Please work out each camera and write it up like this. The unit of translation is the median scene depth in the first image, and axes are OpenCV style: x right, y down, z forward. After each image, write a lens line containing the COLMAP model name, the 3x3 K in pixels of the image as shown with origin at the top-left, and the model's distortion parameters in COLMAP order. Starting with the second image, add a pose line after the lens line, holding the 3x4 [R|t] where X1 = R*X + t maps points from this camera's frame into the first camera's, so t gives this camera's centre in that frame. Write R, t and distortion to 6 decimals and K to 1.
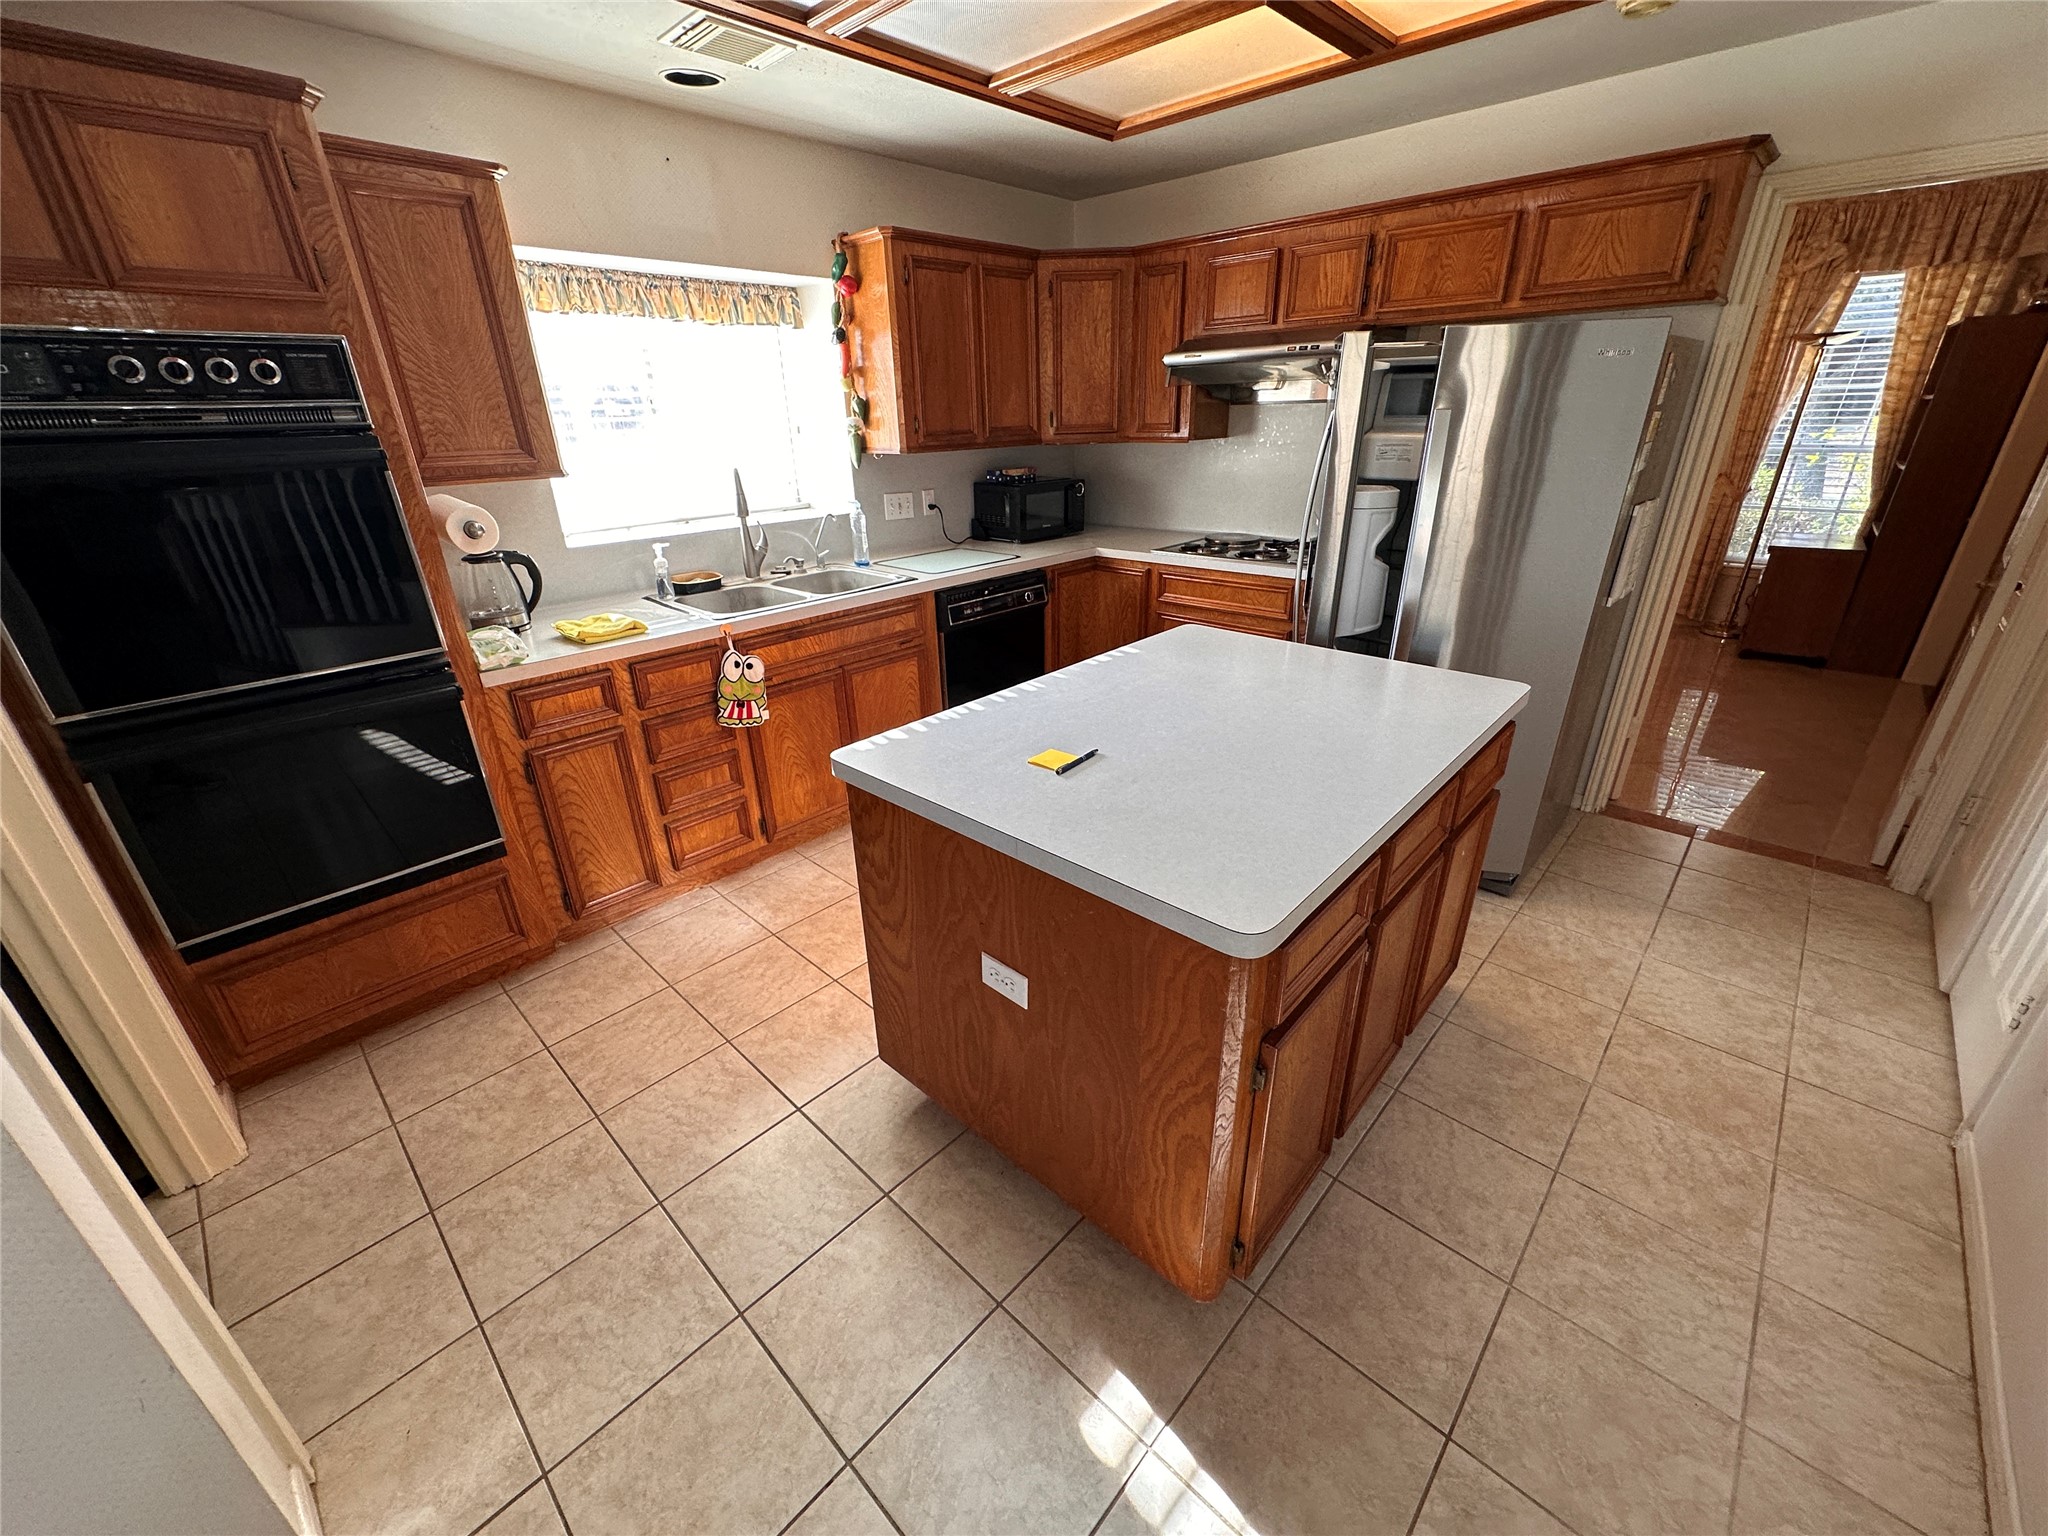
lens RADIAL K [[813.2, 0, 1018.9], [0, 813.2, 766.2], [0, 0, 1]] dist [-0.003886, 0.000074]
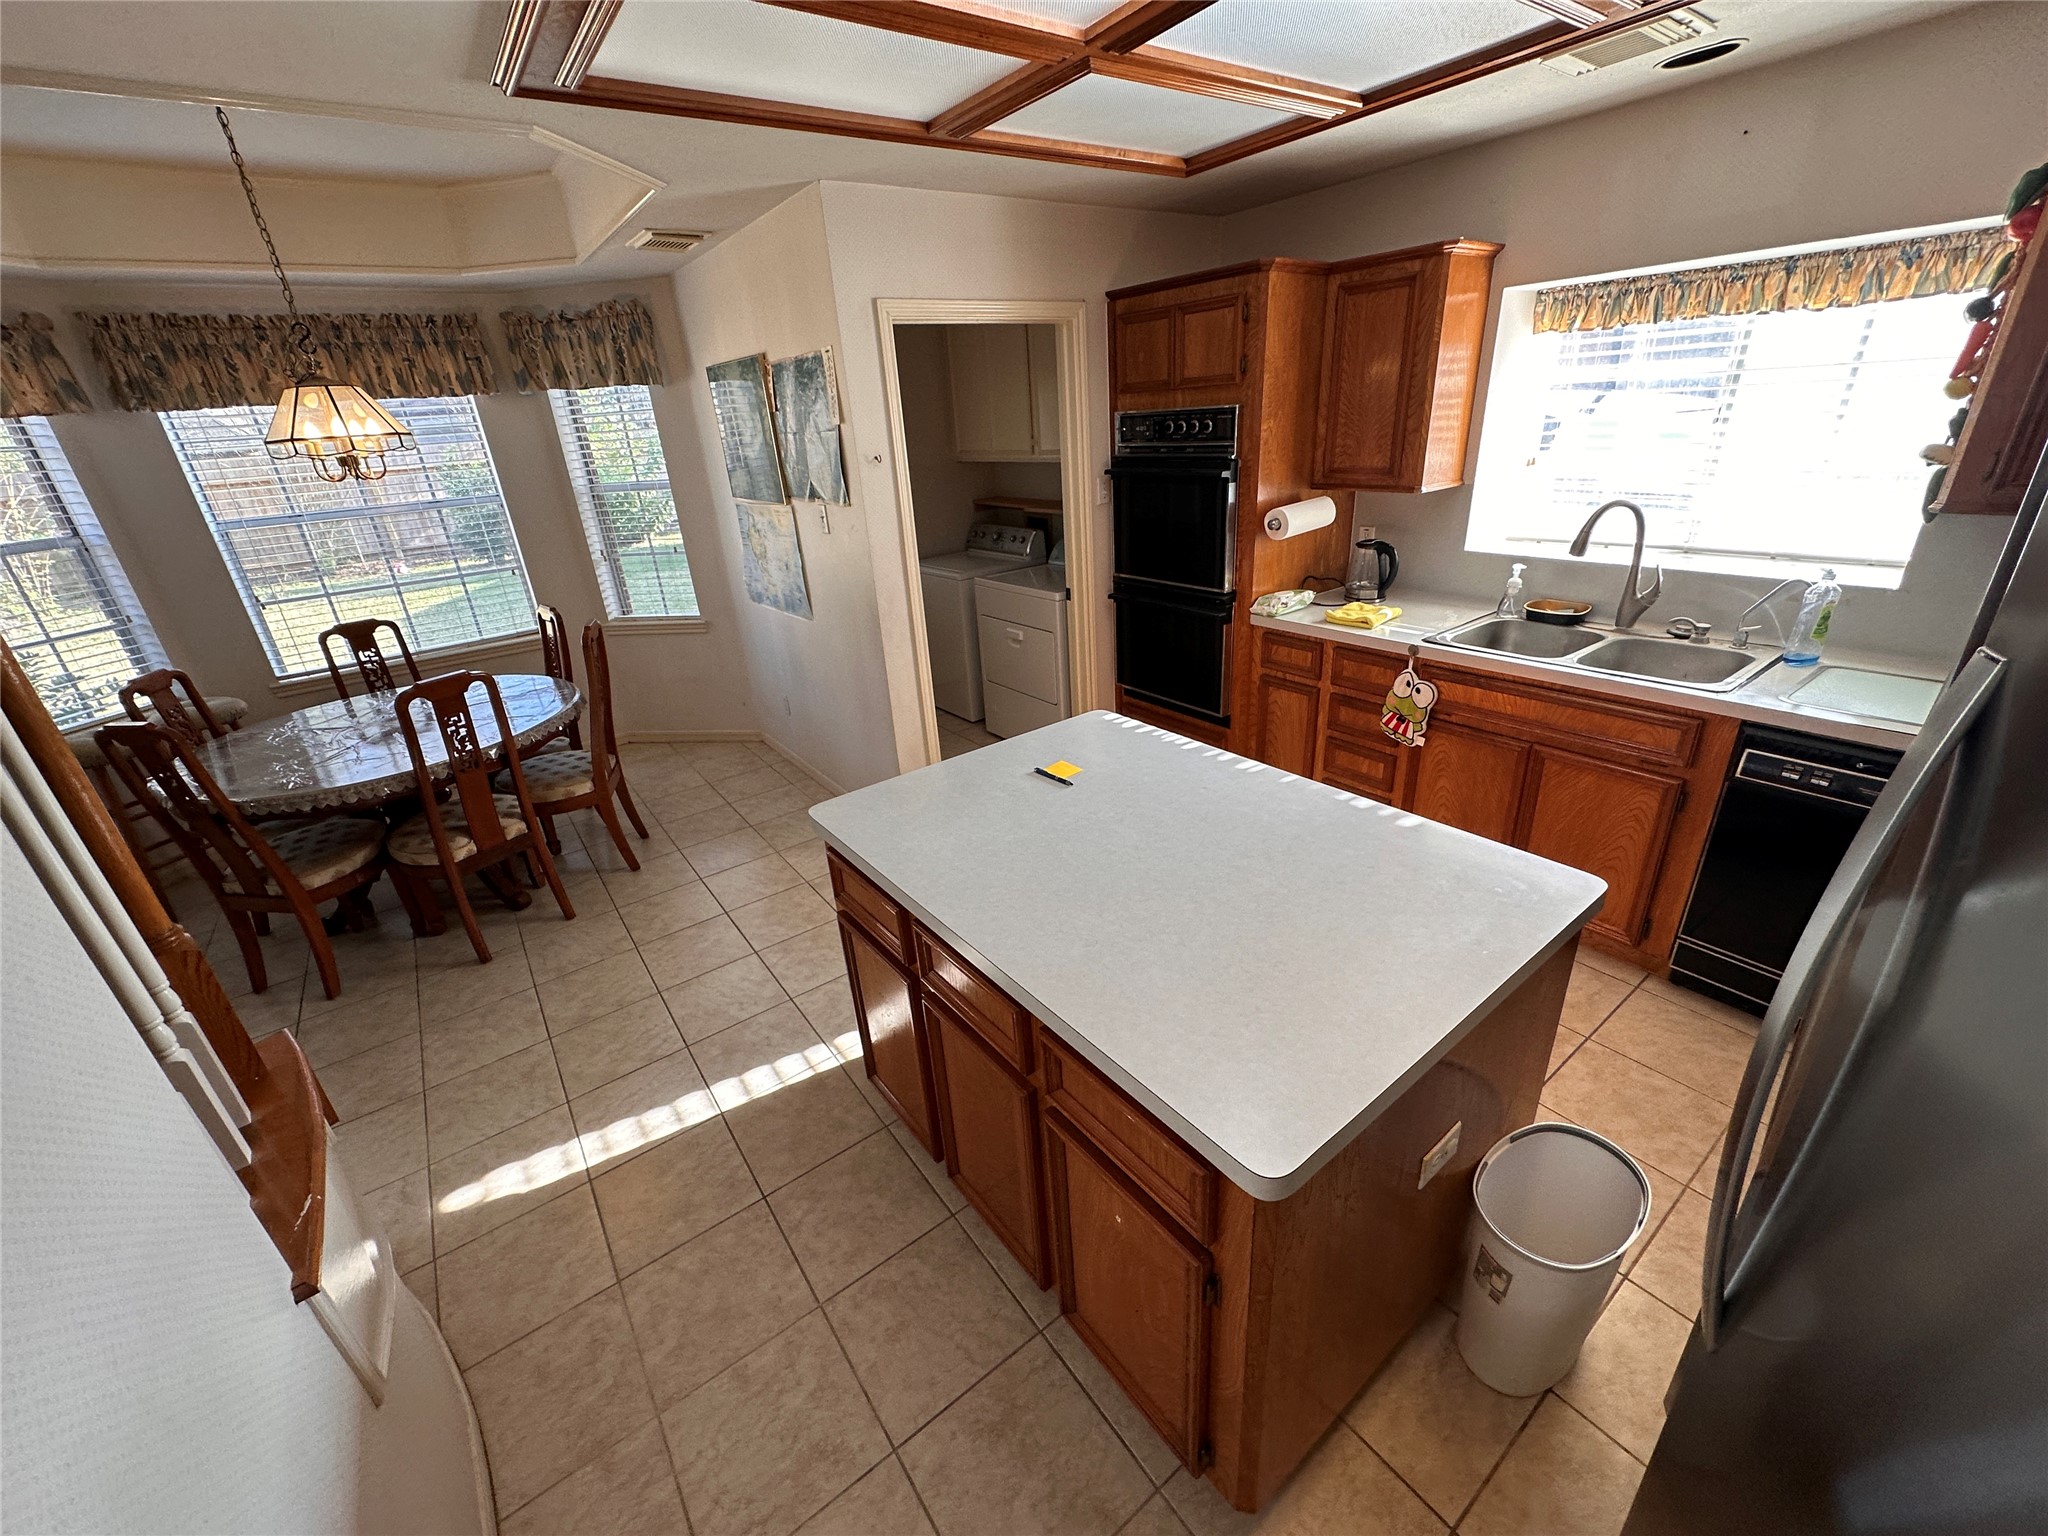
lens RADIAL K [[813.2, 0, 1020.4], [0, 813.2, 765.4], [0, 0, 1]] dist [-0.003886, 0.000074]
pose [[-0.173873, 0.425345, -0.888172, 0.888640], [-0.331539, 0.823976, 0.459505, -0.434141], [0.927281, 0.374359, -0.002249, 0.693280]]
